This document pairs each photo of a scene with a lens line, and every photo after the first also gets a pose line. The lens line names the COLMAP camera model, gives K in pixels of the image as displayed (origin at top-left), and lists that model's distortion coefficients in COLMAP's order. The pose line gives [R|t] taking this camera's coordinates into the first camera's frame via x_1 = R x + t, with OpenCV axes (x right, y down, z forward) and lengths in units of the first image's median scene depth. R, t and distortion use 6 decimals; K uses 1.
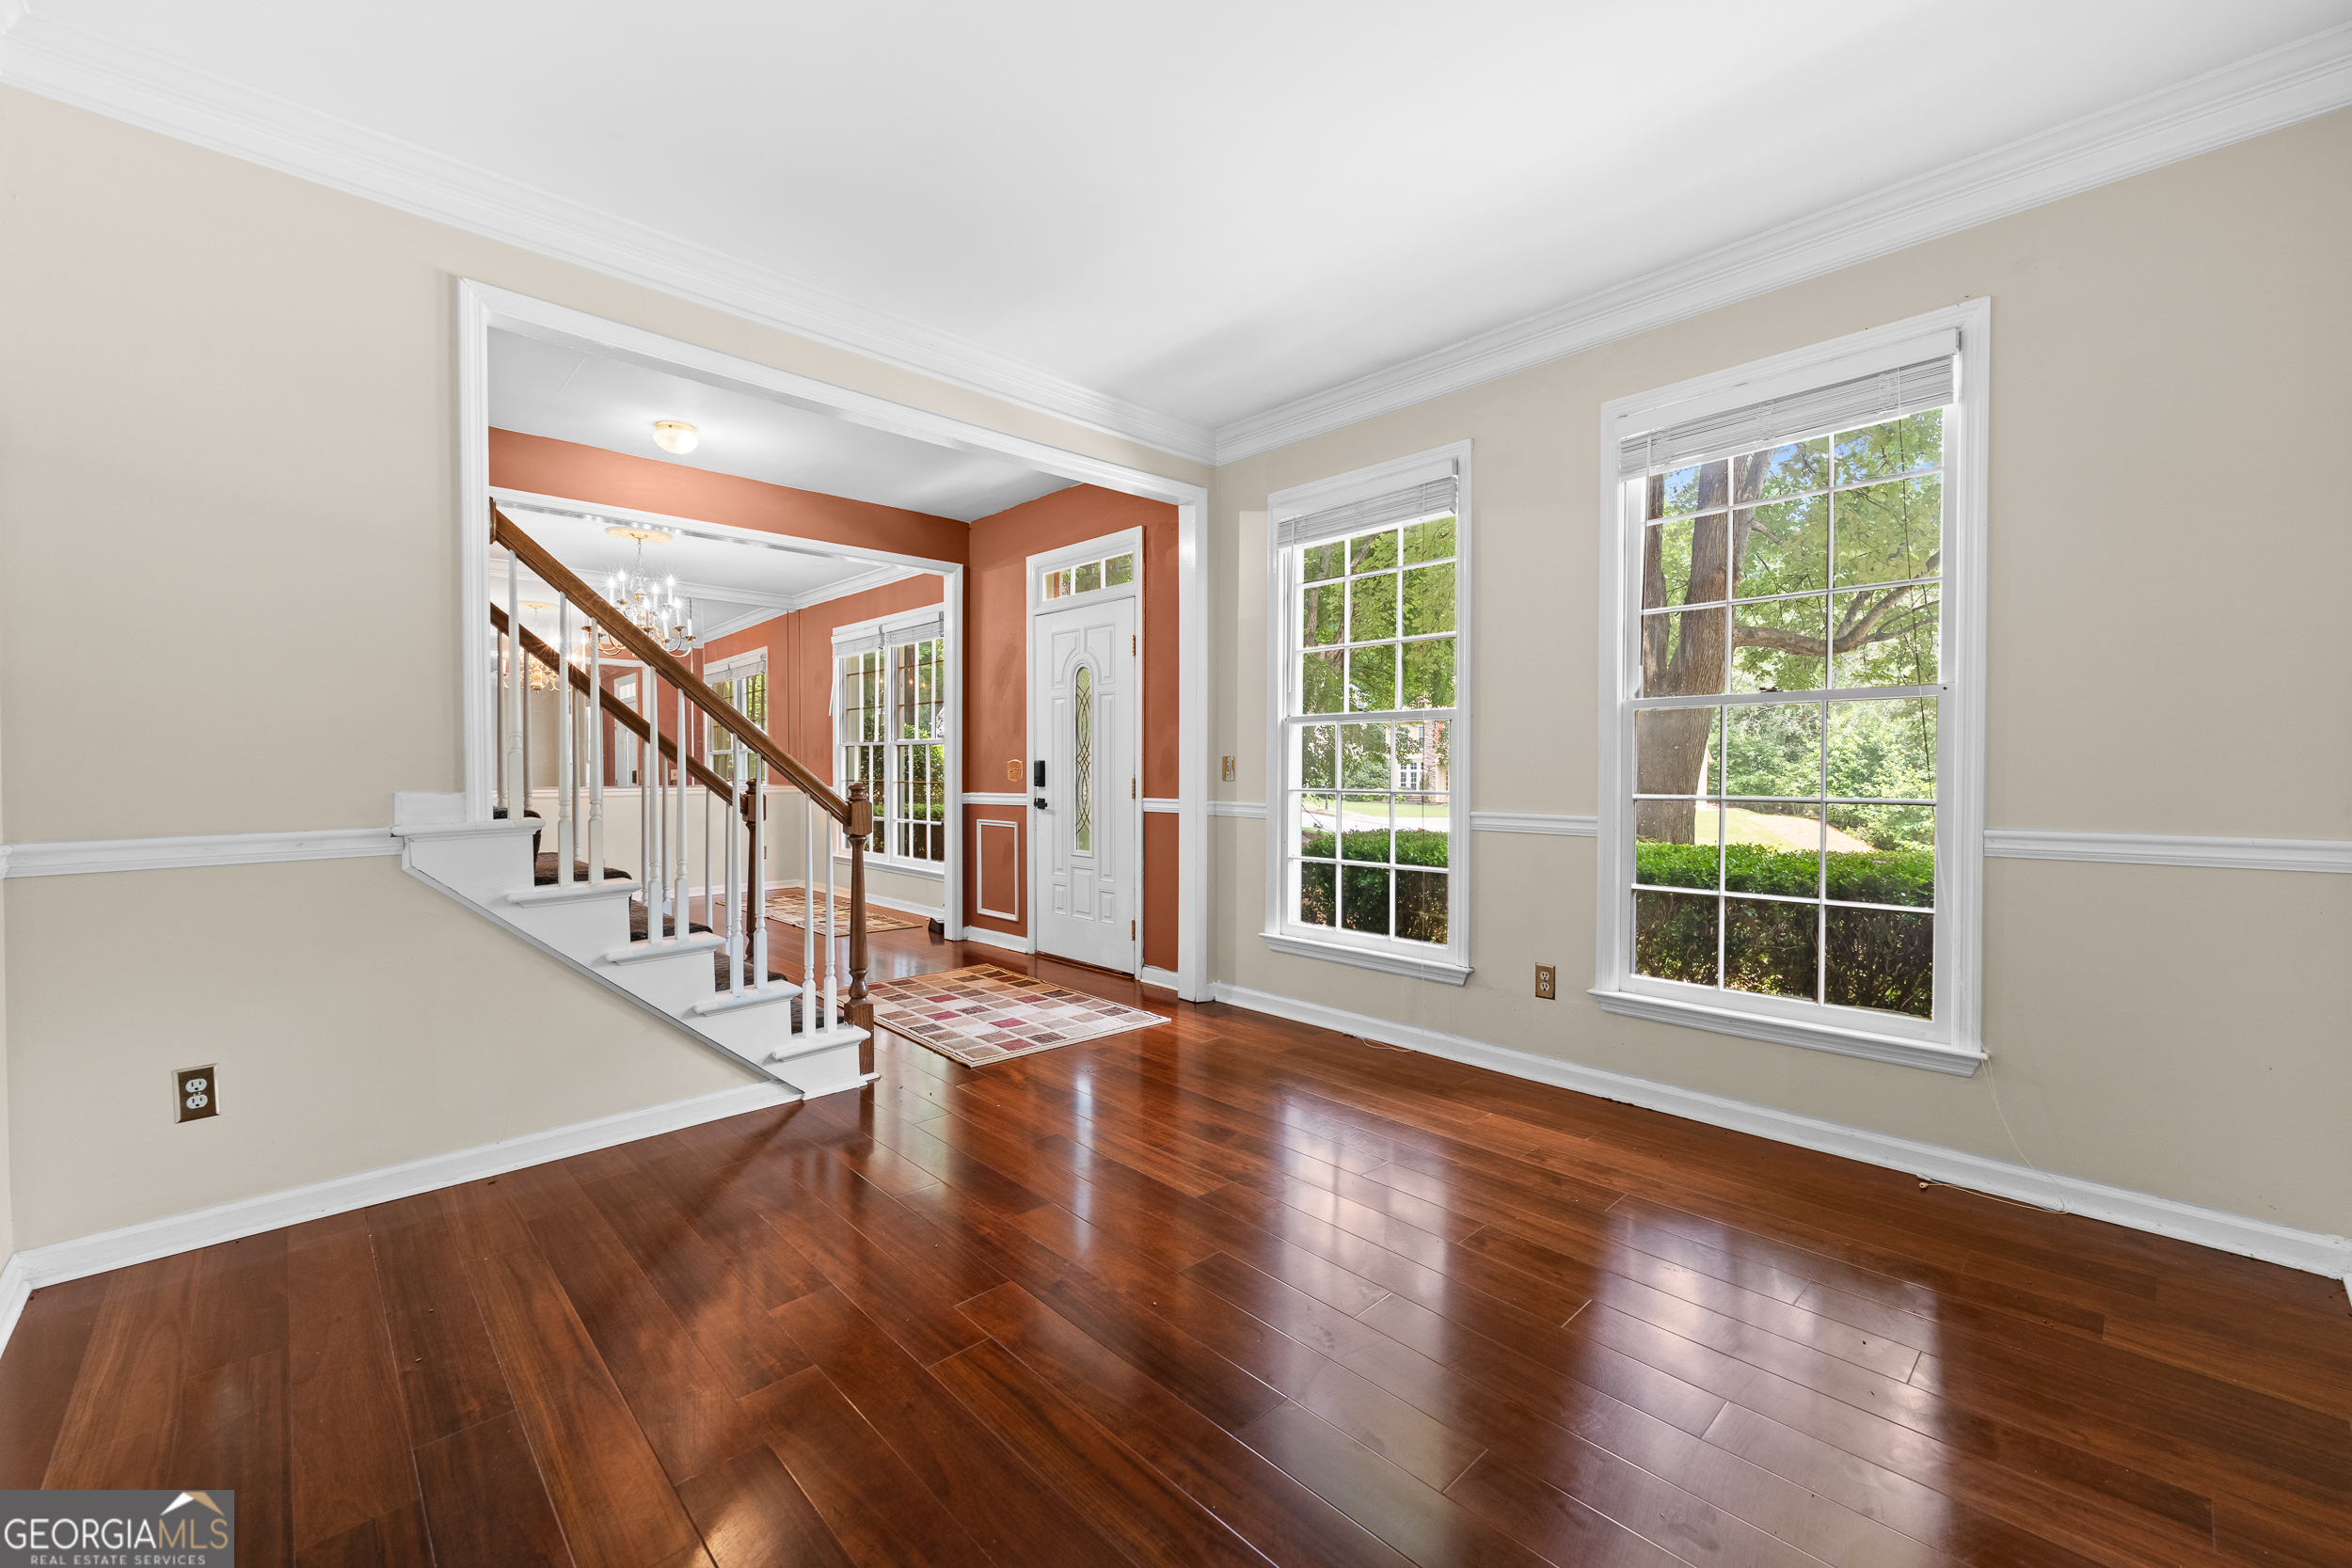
lens RADIAL K [[975.2, 0, 1195.6], [0, 975.2, 780.0], [0, 0, 1]] dist [-0.000931, -0.000395]
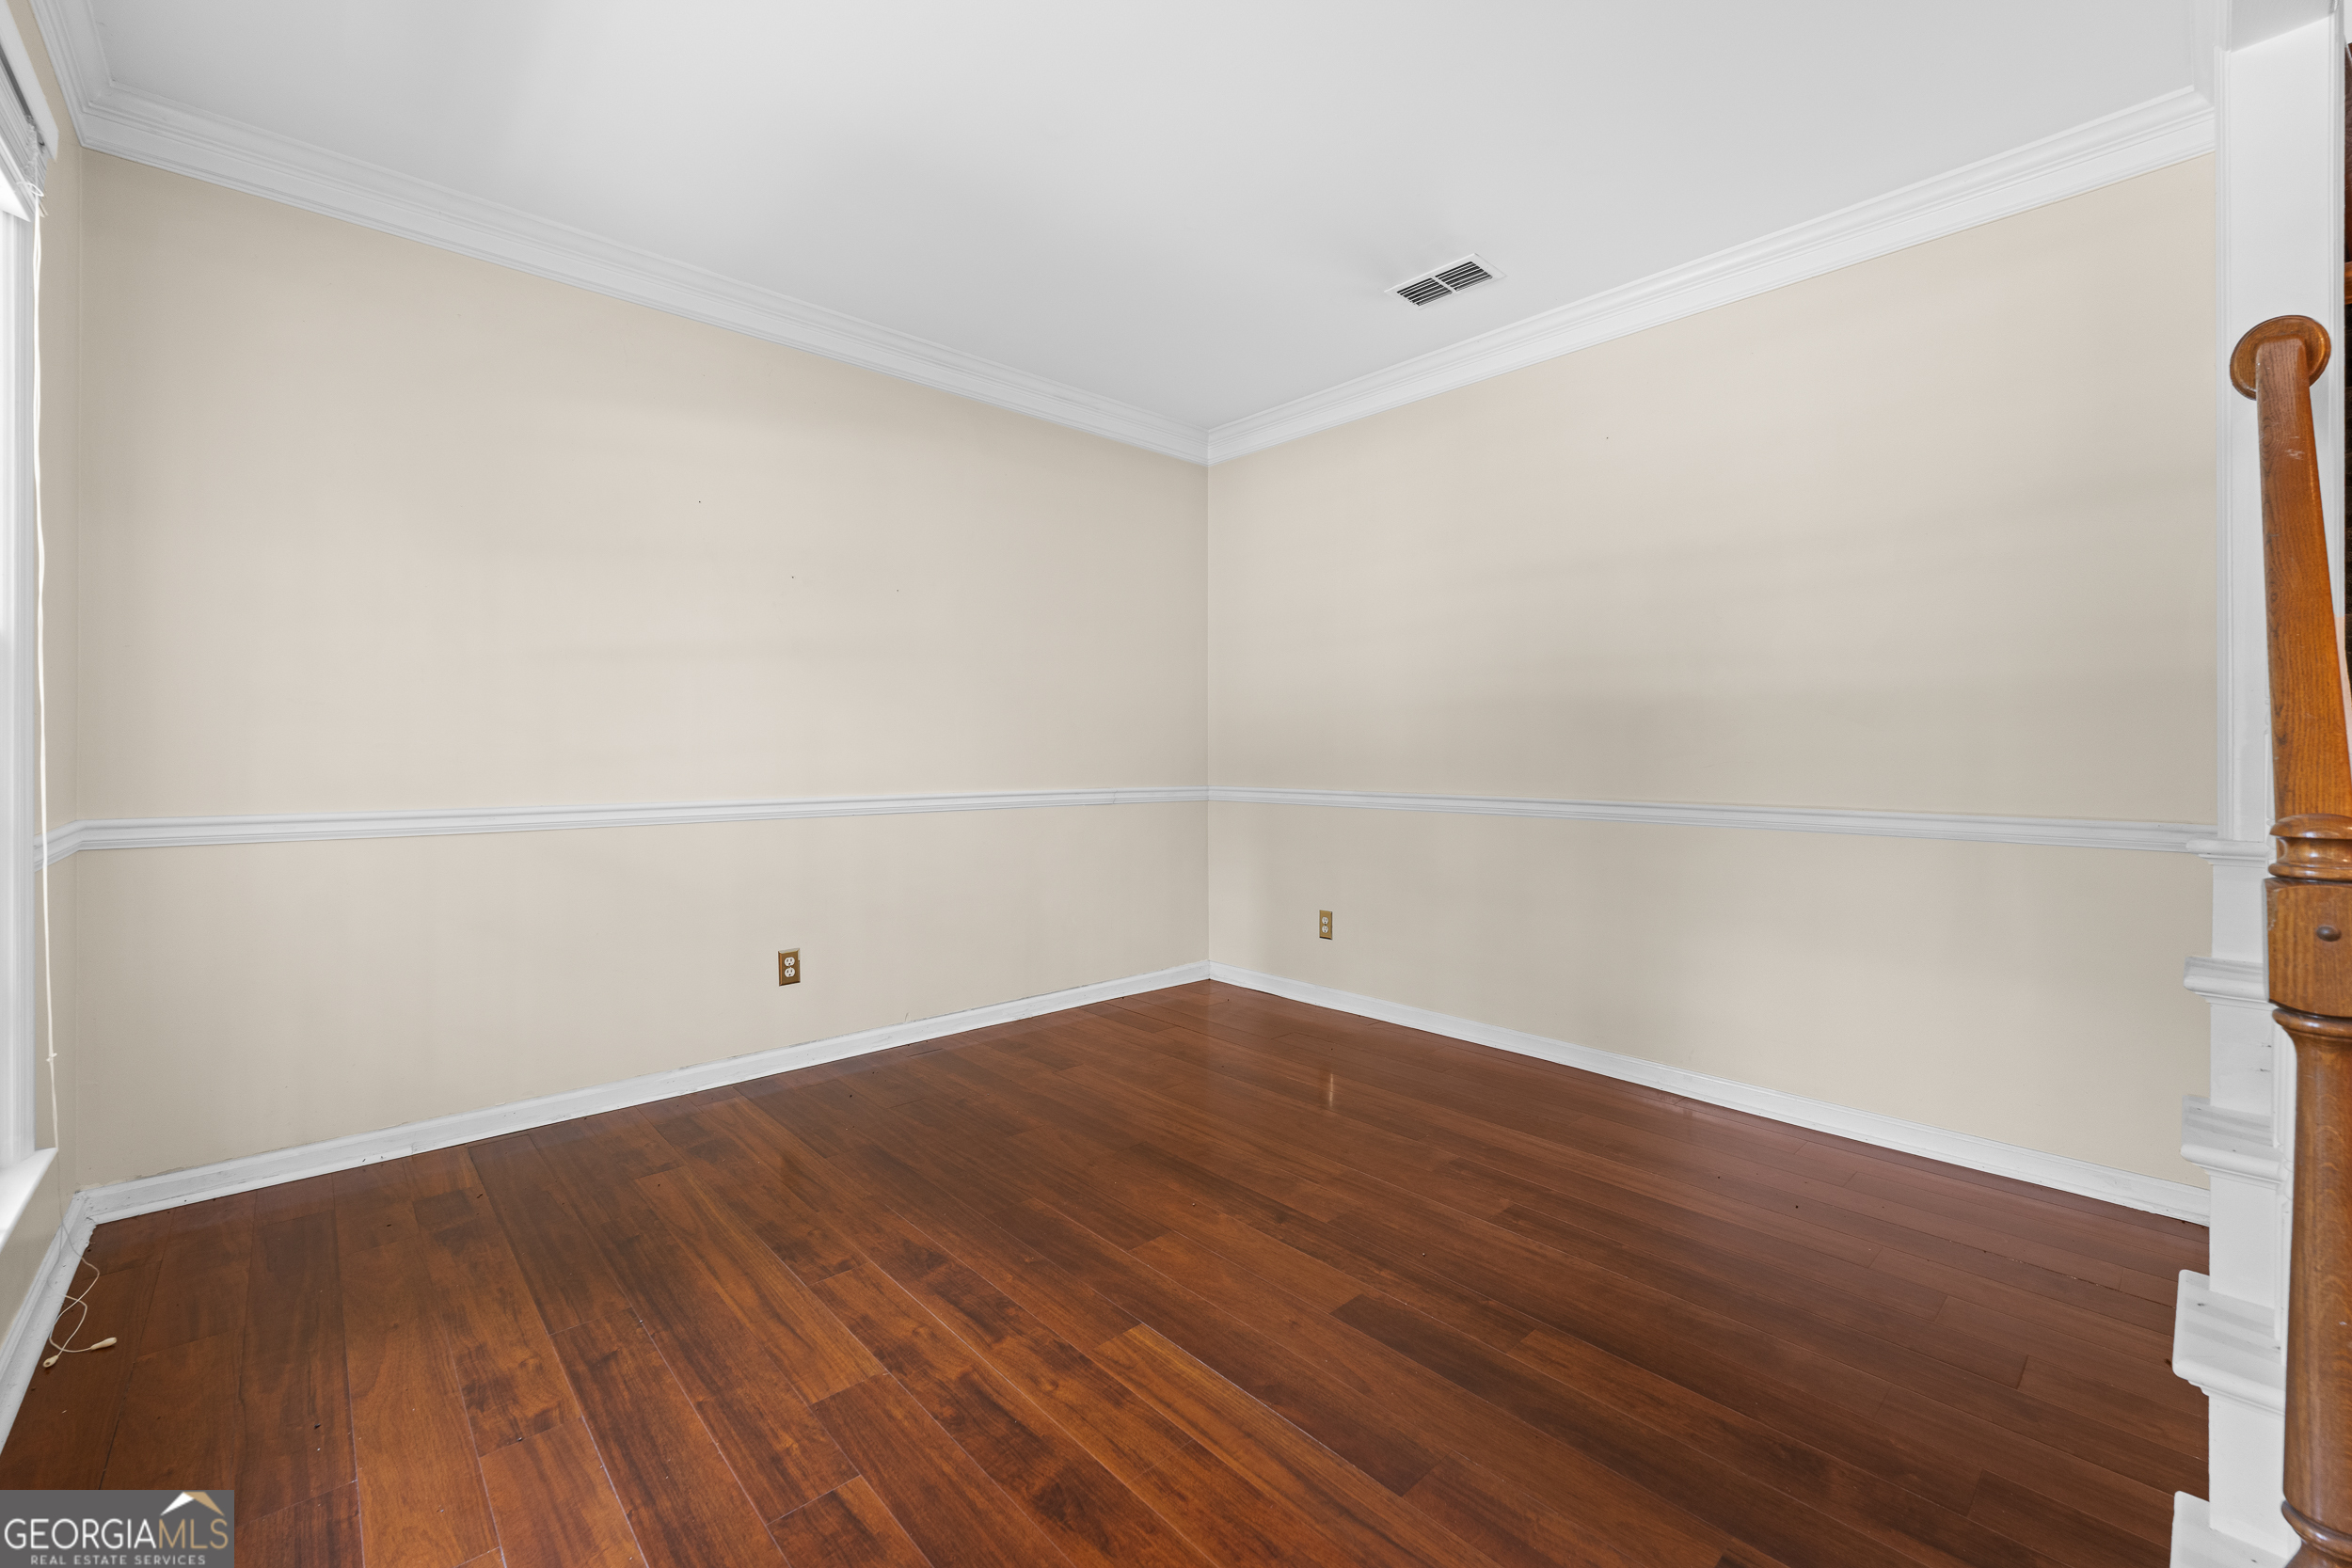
lens RADIAL K [[956.8, 0, 1187.2], [0, 956.8, 749.7], [0, 0, 1]] dist [-0.001861, -0.000352]
pose [[-0.999545, -0.001475, 0.030120, -0.024747], [-0.001155, 0.999943, 0.010654, -0.009121], [-0.030134, 0.010615, -0.999489, 0.770606]]
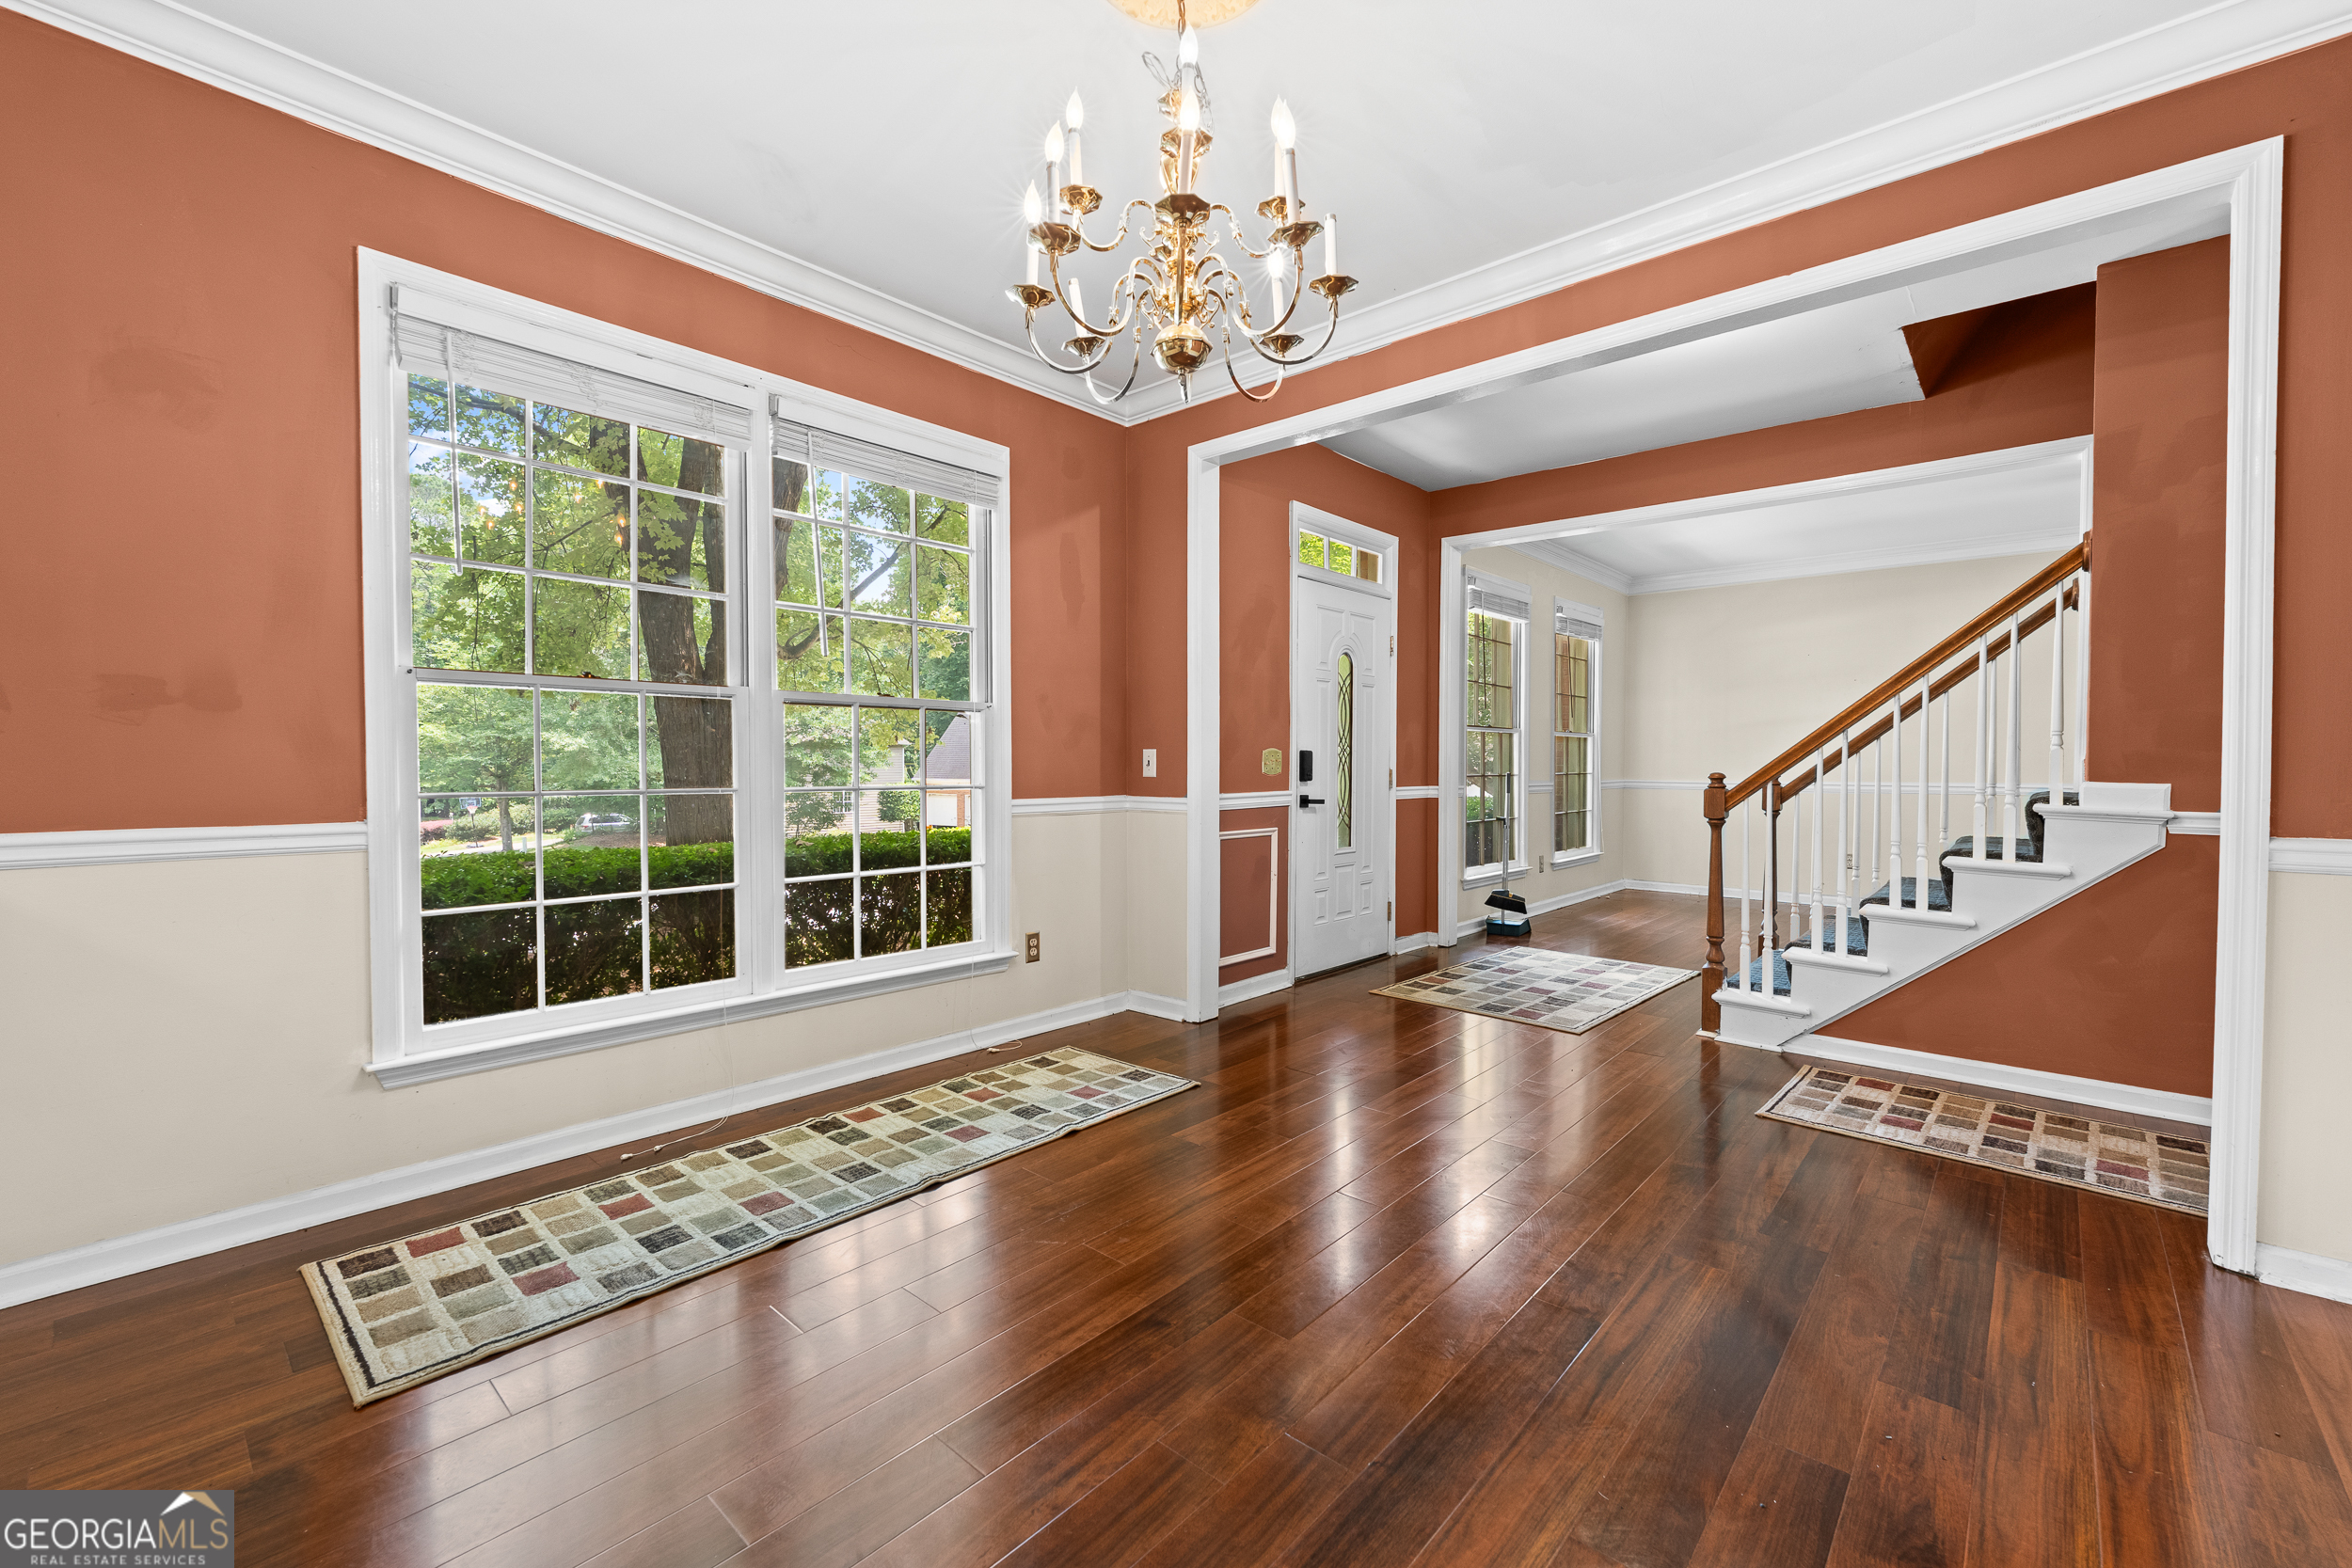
lens RADIAL K [[975.2, 0, 1195.6], [0, 975.2, 780.0], [0, 0, 1]] dist [-0.000931, -0.000395]
pose [[-0.083998, -0.020618, 0.996253, -0.987302], [0.008004, 0.999740, 0.021365, -0.012949], [-0.996434, 0.009769, -0.083811, 1.160740]]
